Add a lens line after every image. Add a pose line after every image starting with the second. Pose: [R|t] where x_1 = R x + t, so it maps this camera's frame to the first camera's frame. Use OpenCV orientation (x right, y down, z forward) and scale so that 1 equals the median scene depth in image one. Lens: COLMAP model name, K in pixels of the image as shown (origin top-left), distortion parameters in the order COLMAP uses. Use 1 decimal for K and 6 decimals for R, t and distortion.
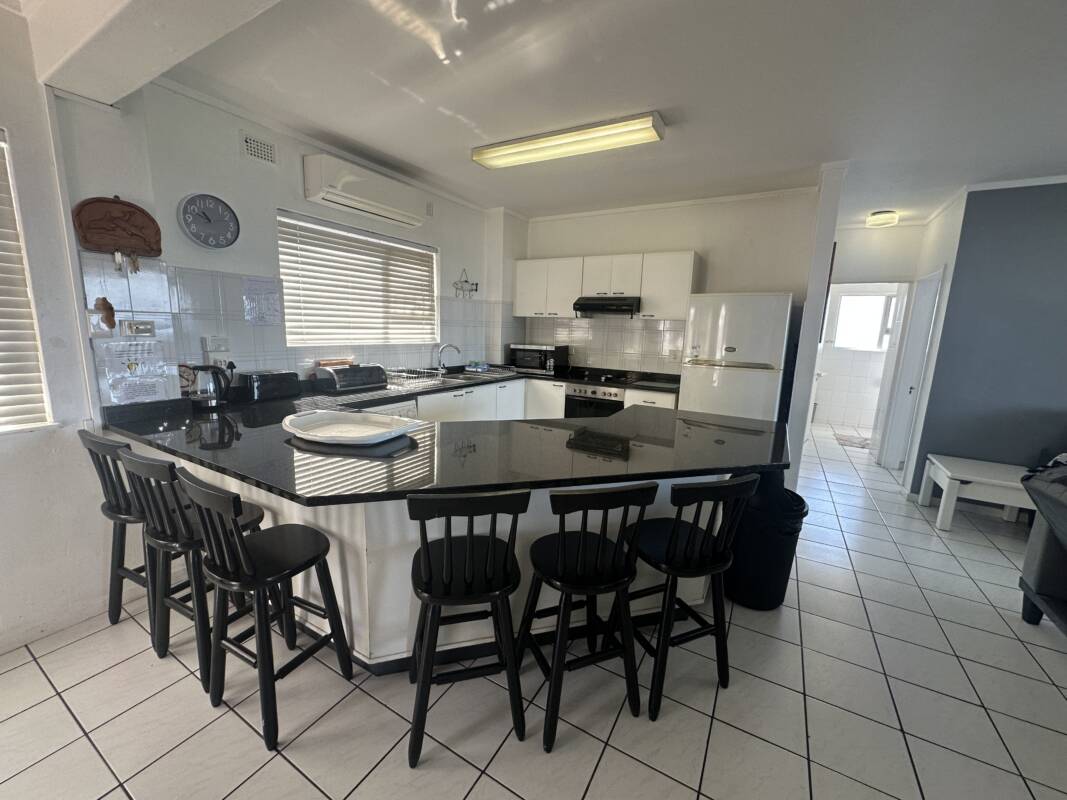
lens RADIAL K [[423.8, 0, 533.5], [0, 423.8, 400.0], [0, 0, 1]] dist [-0.001487, -0.000159]
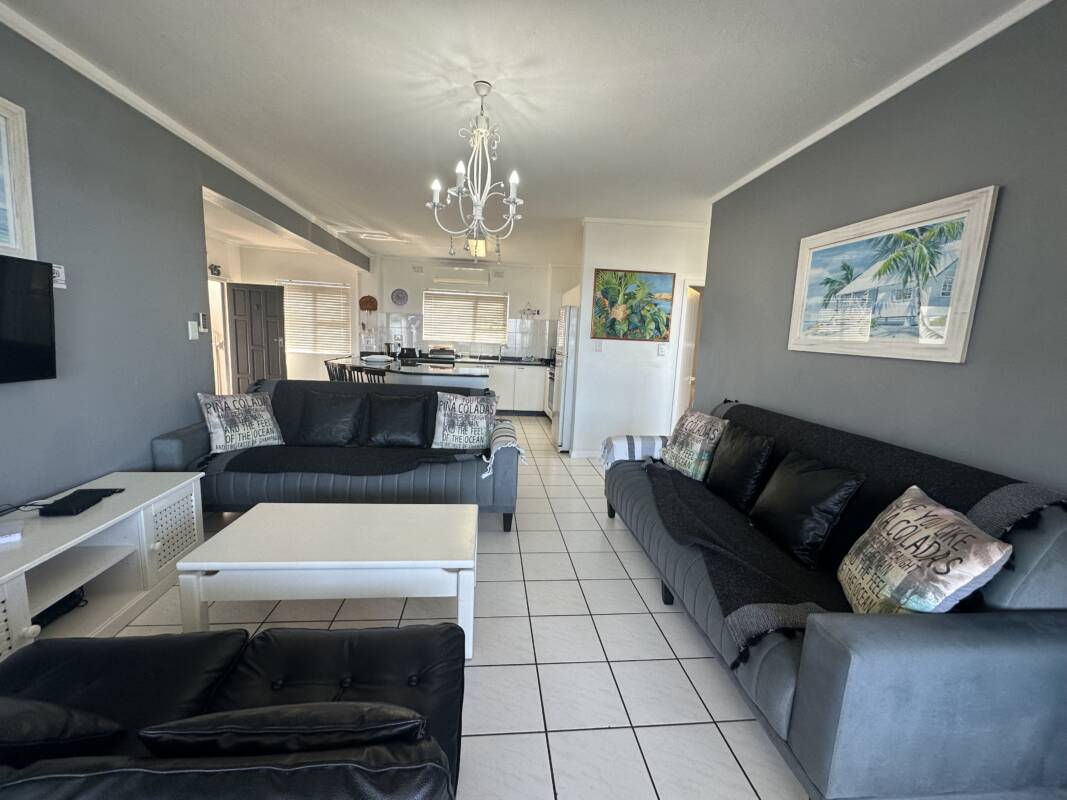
lens RADIAL K [[423.8, 0, 533.5], [0, 423.8, 400.0], [0, 0, 1]] dist [-0.001487, -0.000159]
pose [[0.592896, 0.106421, -0.798216, 1.806774], [-0.161842, 0.986751, 0.011344, 0.093033], [0.788848, 0.122459, 0.602264, 0.010078]]
